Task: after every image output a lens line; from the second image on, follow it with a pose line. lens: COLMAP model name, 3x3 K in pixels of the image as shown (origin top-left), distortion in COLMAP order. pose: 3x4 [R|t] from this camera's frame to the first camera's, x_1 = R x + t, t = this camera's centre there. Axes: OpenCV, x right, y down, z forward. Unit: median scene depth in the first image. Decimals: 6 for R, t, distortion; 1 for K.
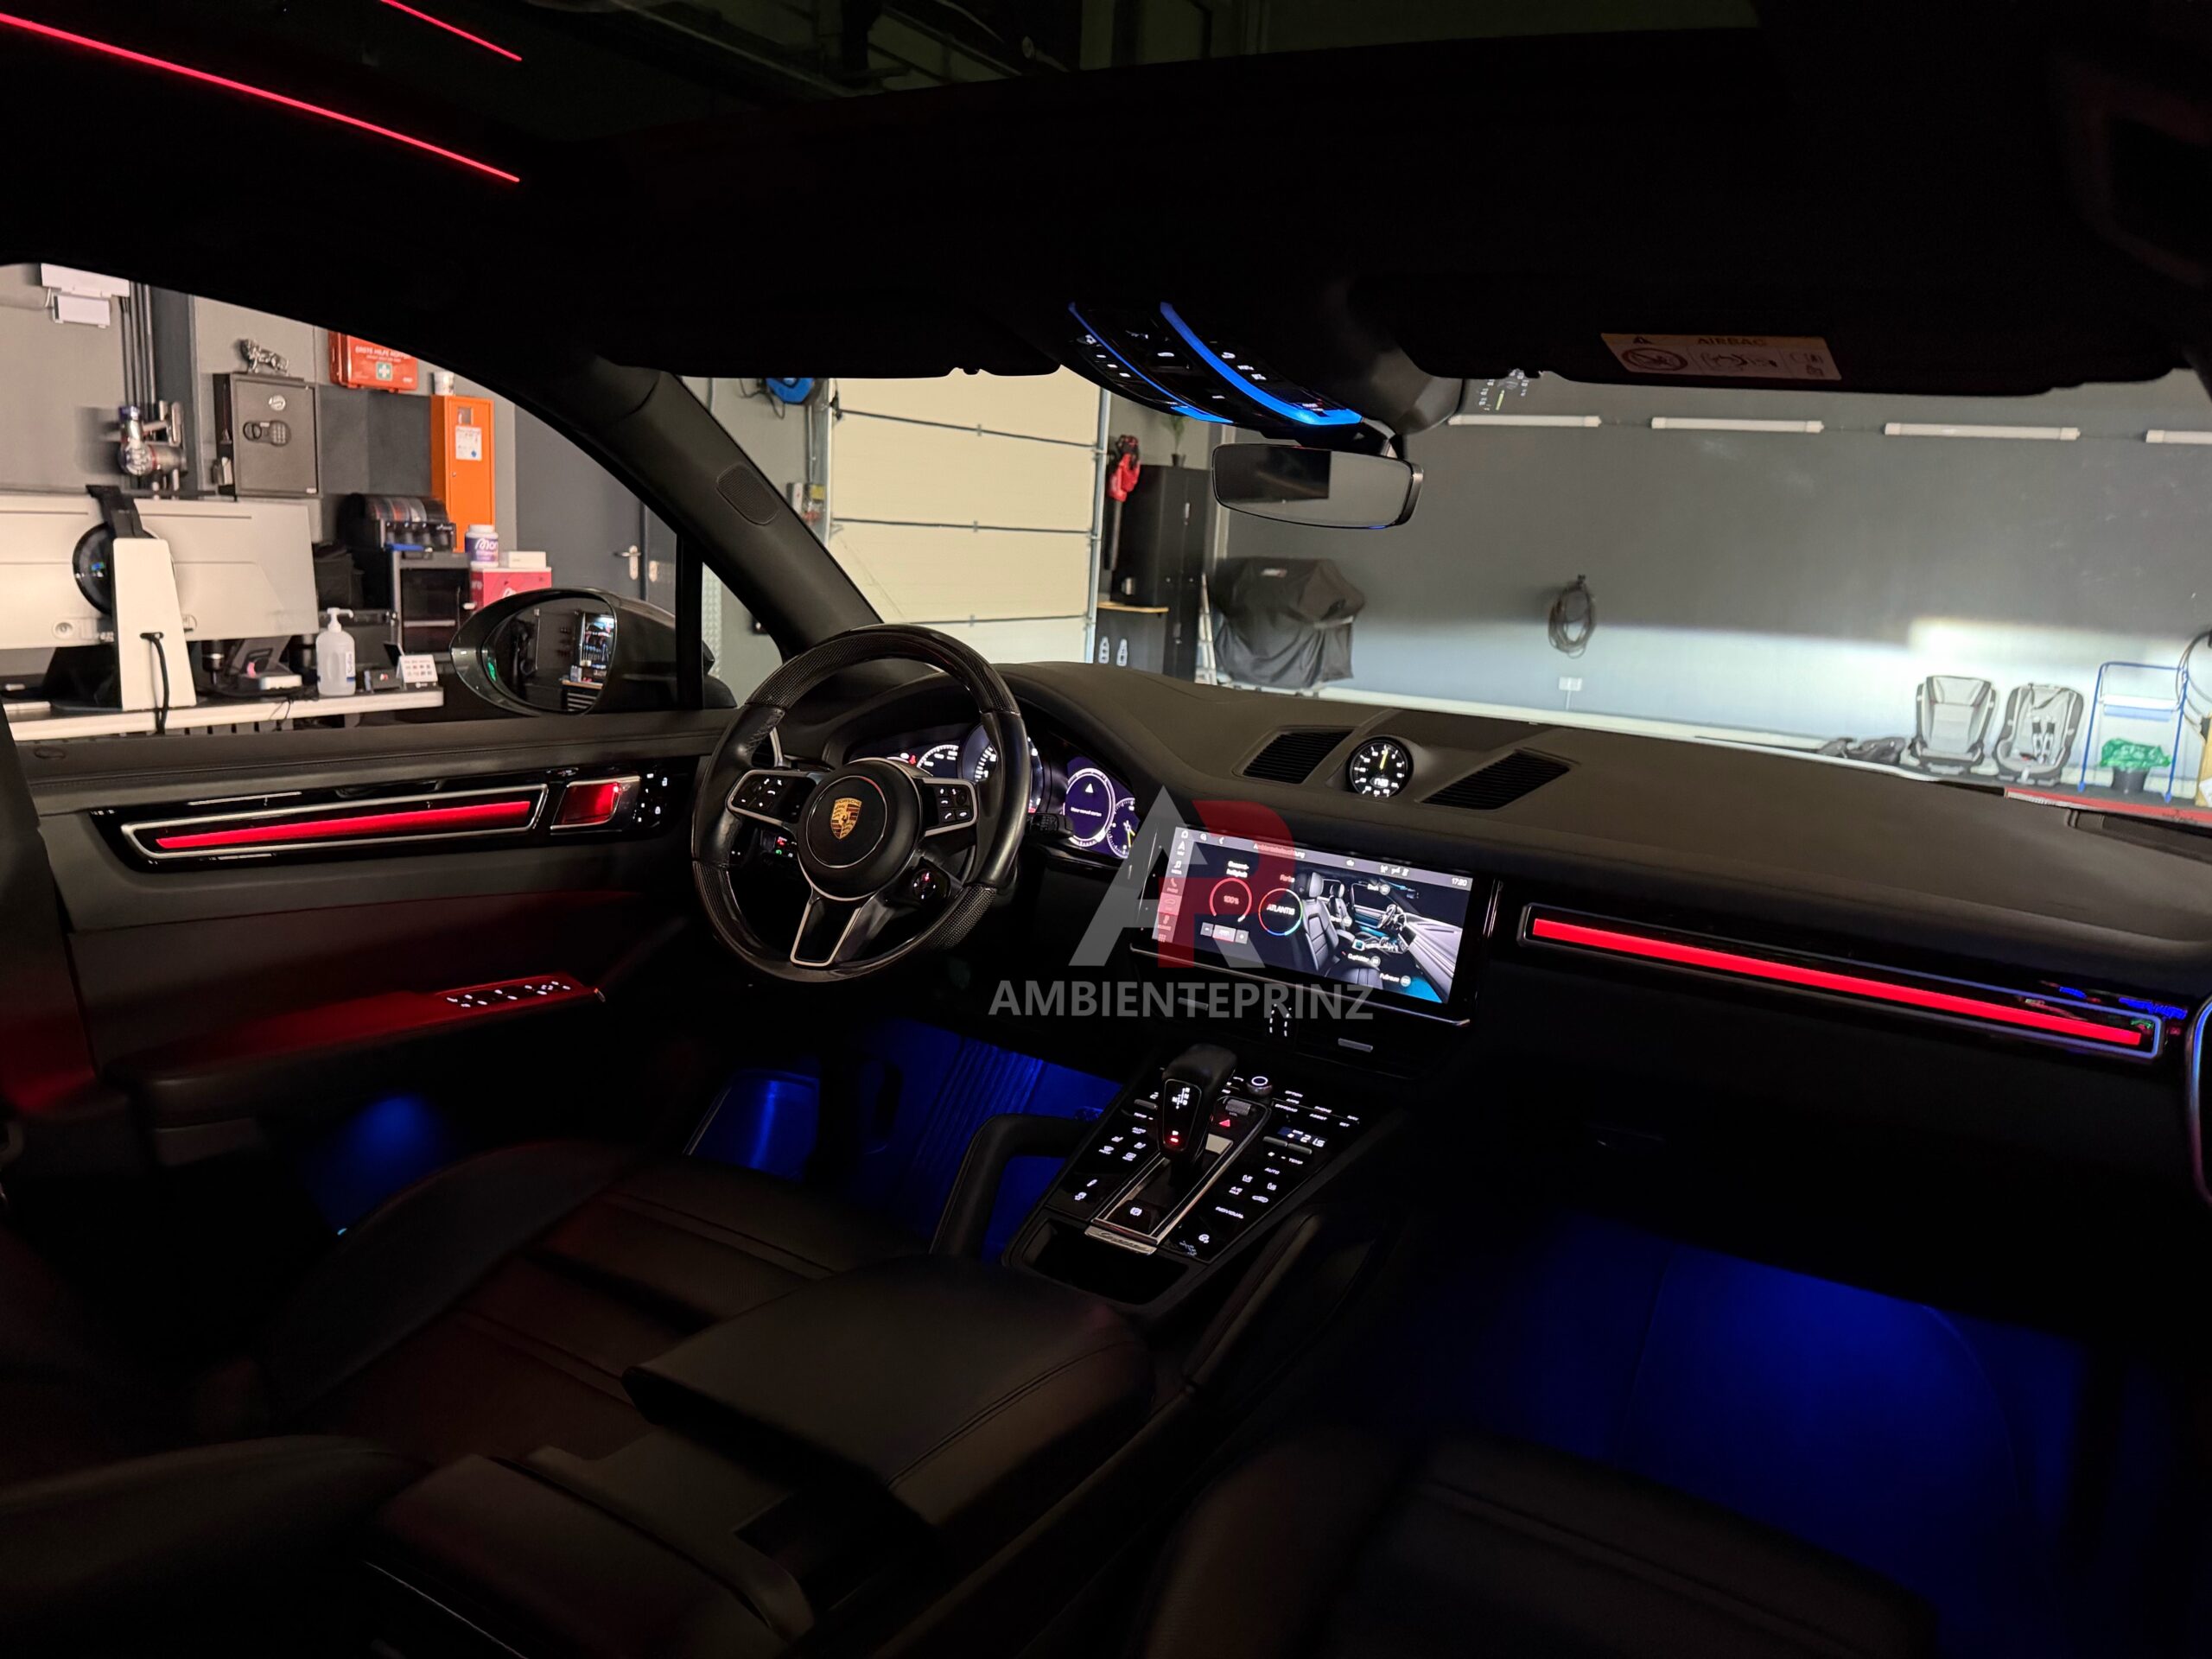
lens RADIAL K [[1598.5, 0, 1111.1], [0, 1598.5, 824.6], [0, 0, 1]] dist [0.060759, -0.072941]
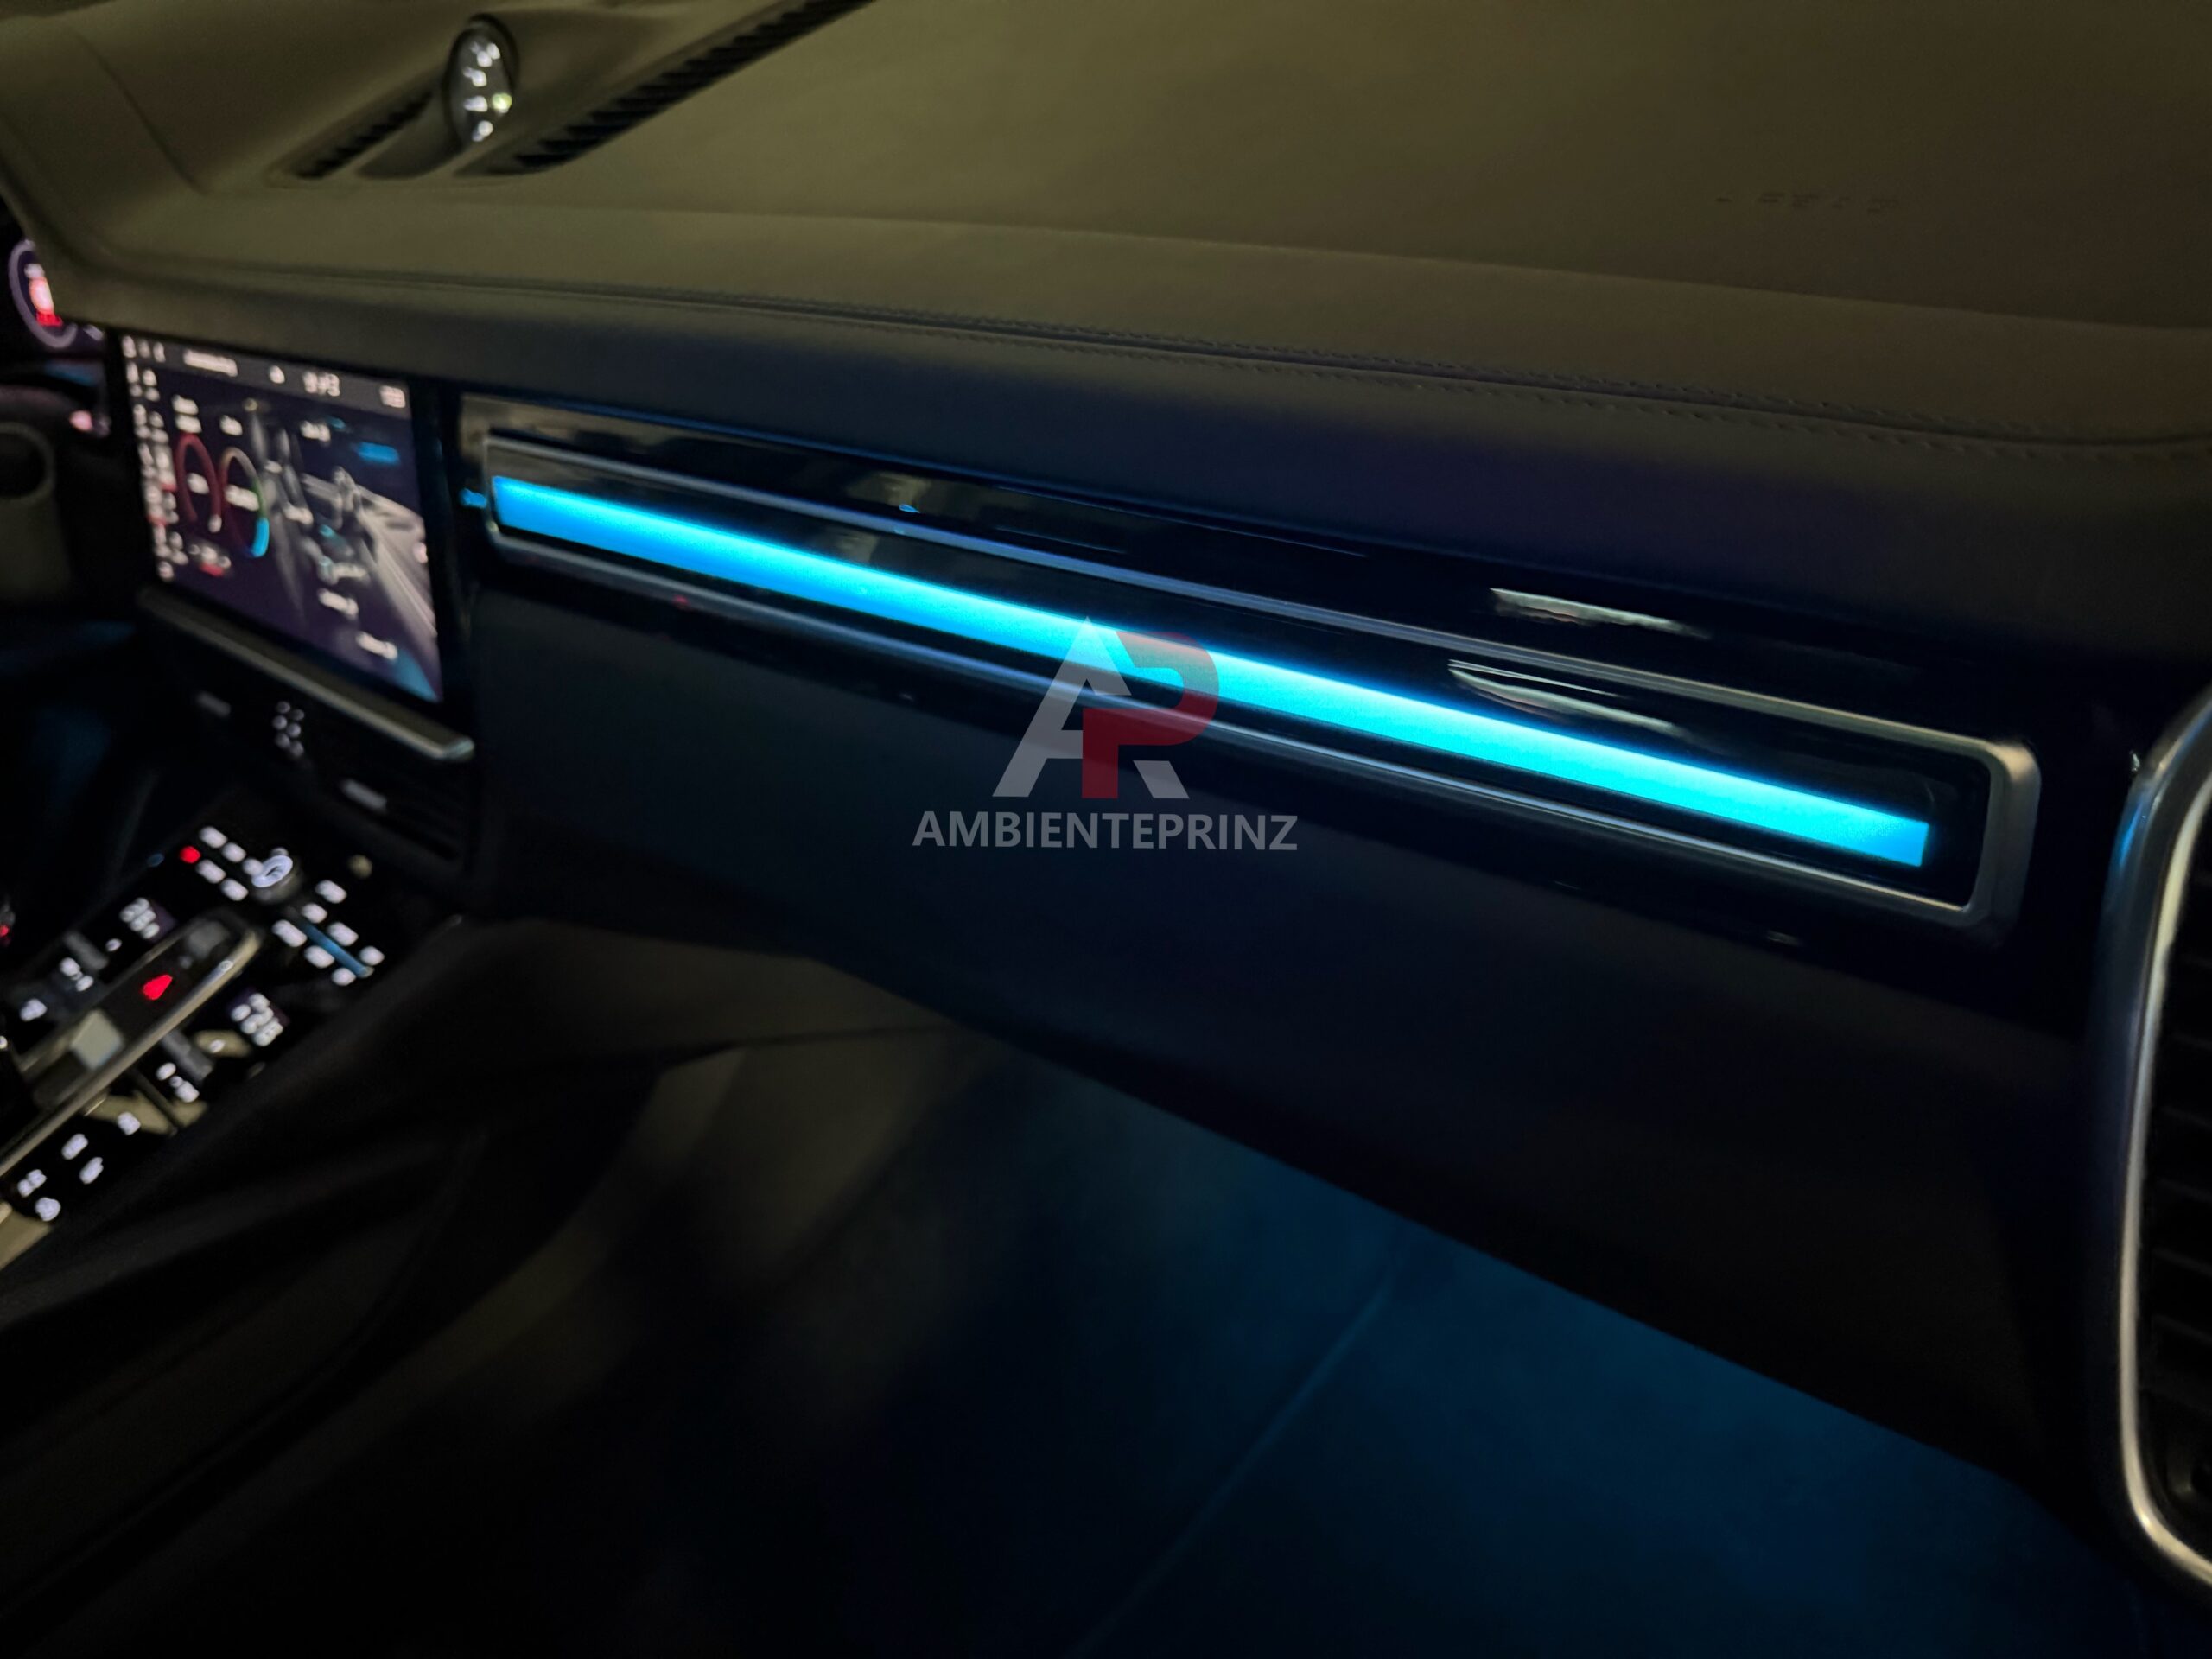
lens RADIAL K [[1598.5, 0, 1106.9], [0, 1598.5, 840.1], [0, 0, 1]] dist [0.060759, -0.072941]
pose [[0.954640, -0.095751, -0.281948, 0.455562], [0.197623, 0.912018, 0.359400, 0.025132], [0.222728, -0.398817, 0.889571, 0.603200]]
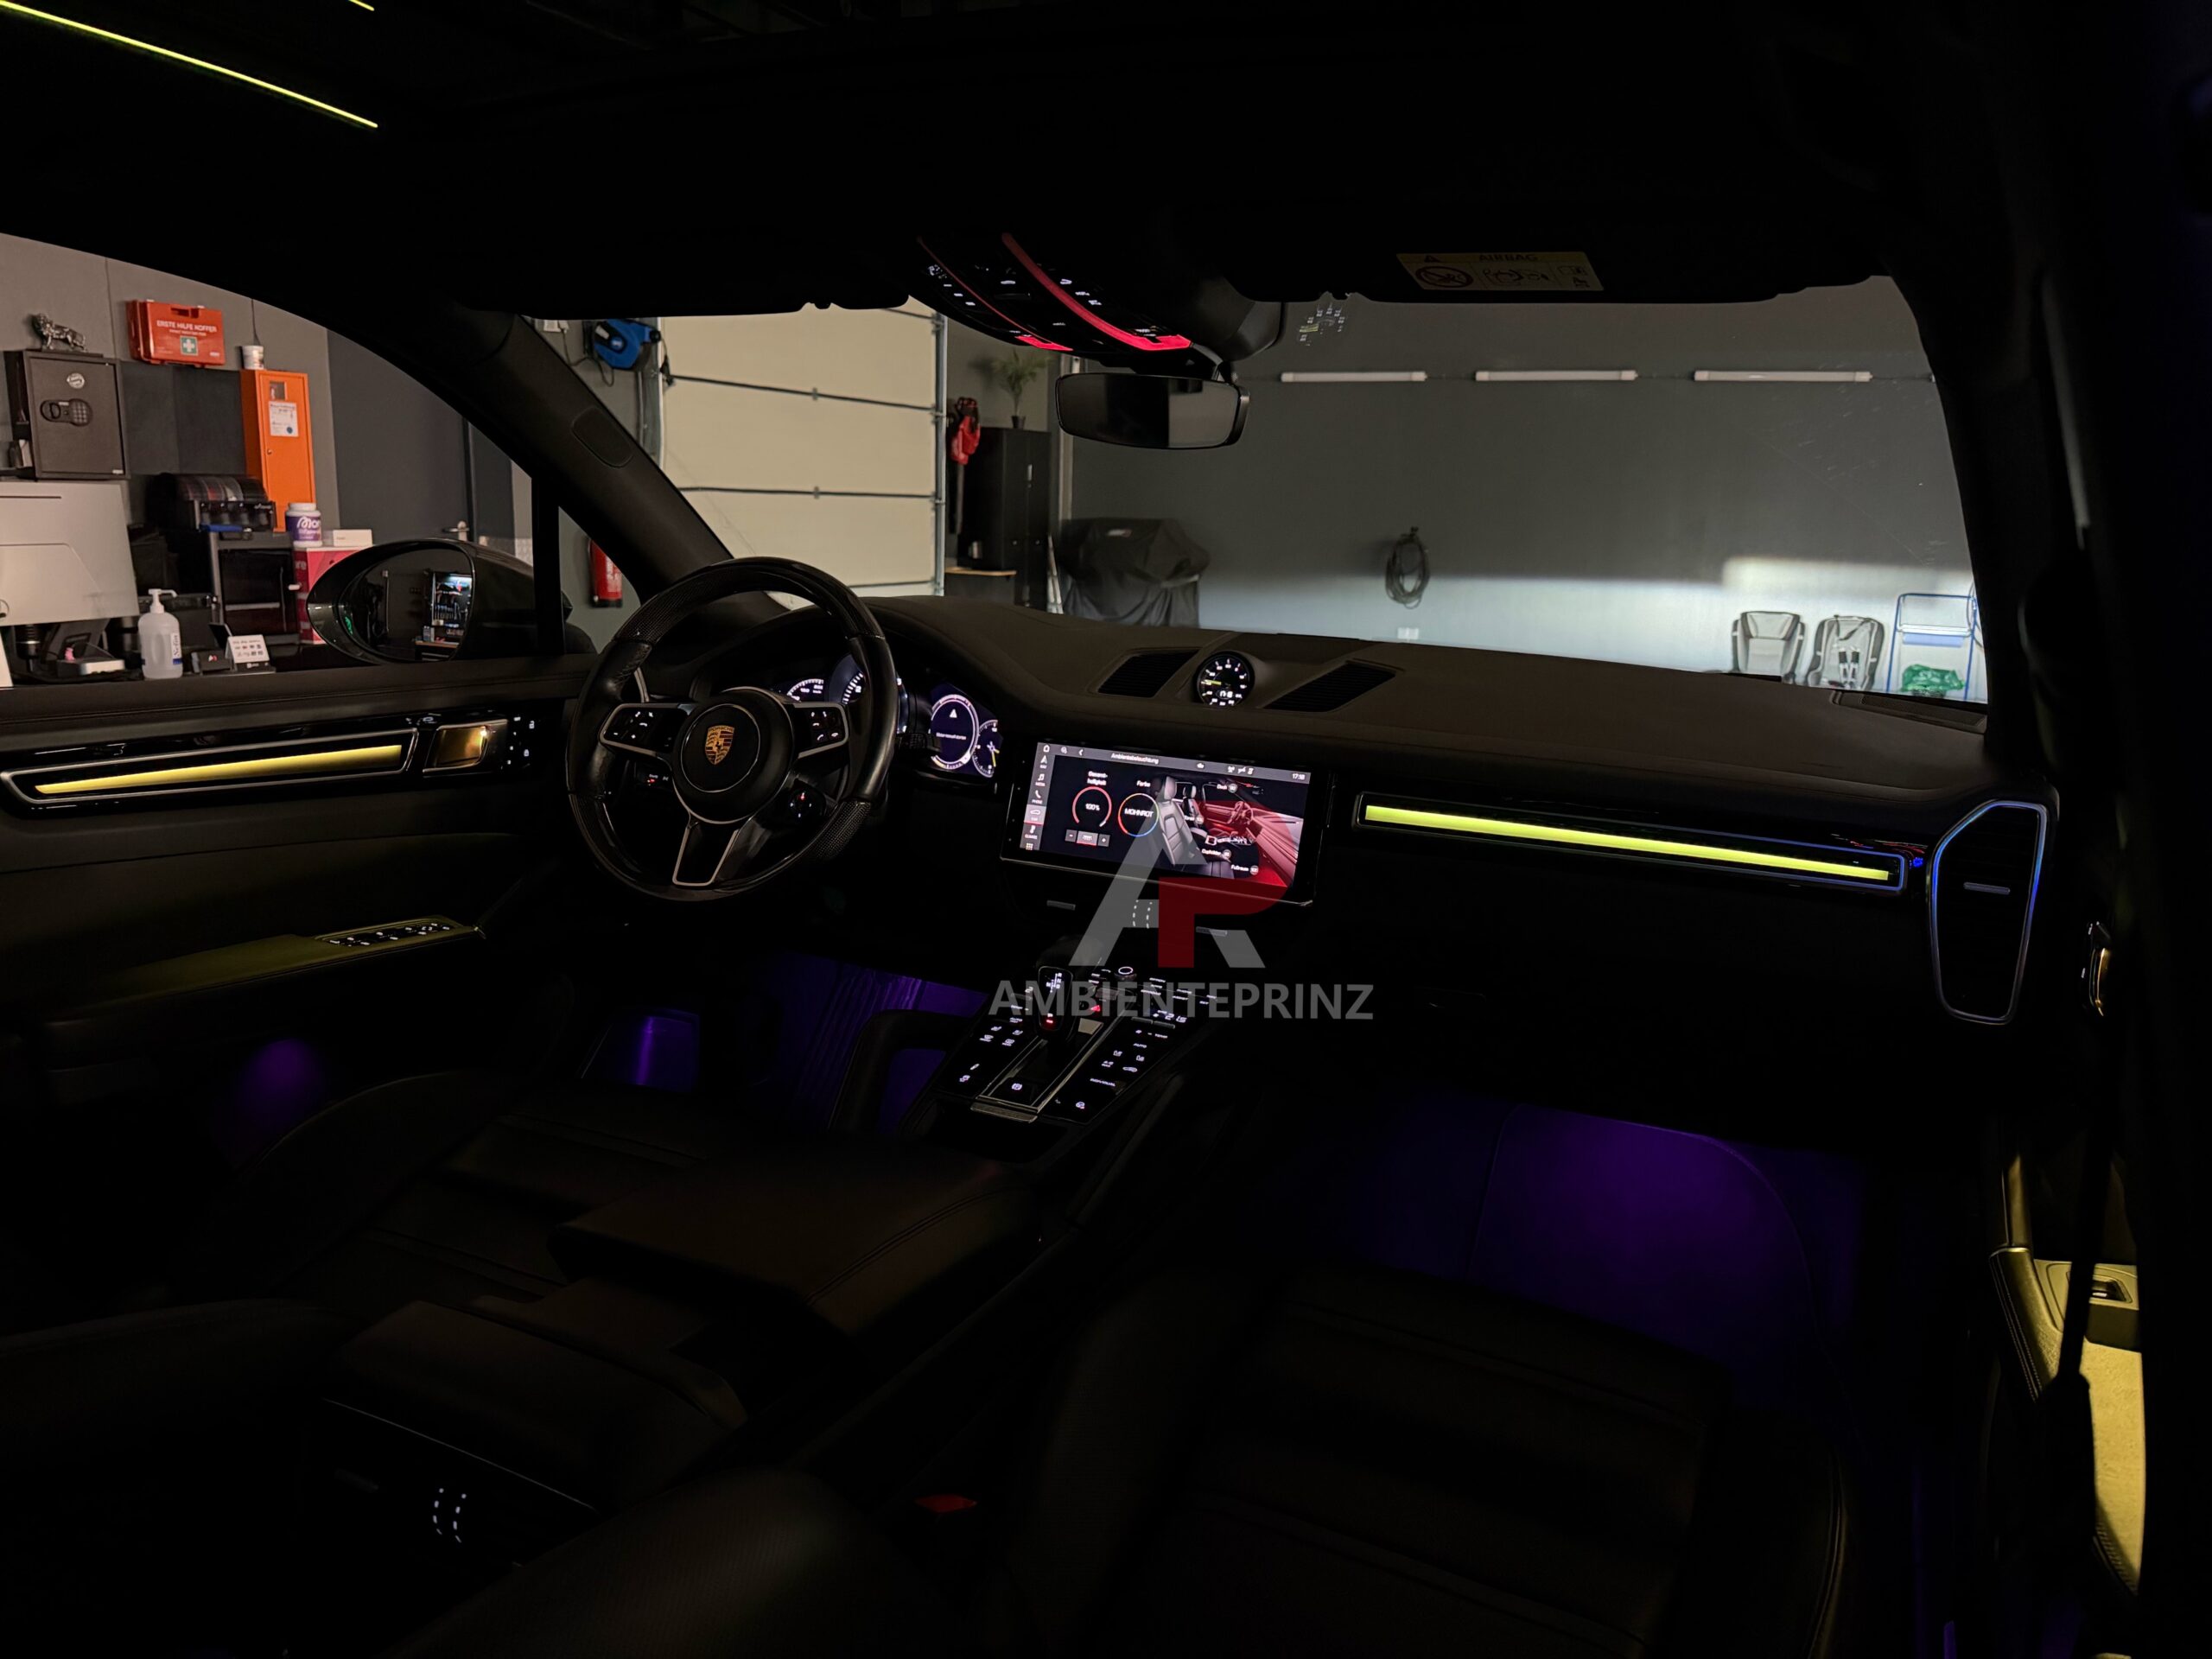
lens RADIAL K [[1598.5, 0, 1112.8], [0, 1598.5, 831.9], [0, 0, 1]] dist [0.060759, -0.072941]
pose [[0.994980, -0.046366, 0.088689, -0.006638], [0.044232, 0.998686, 0.025886, 0.037068], [-0.089772, -0.021833, 0.995723, -0.066579]]
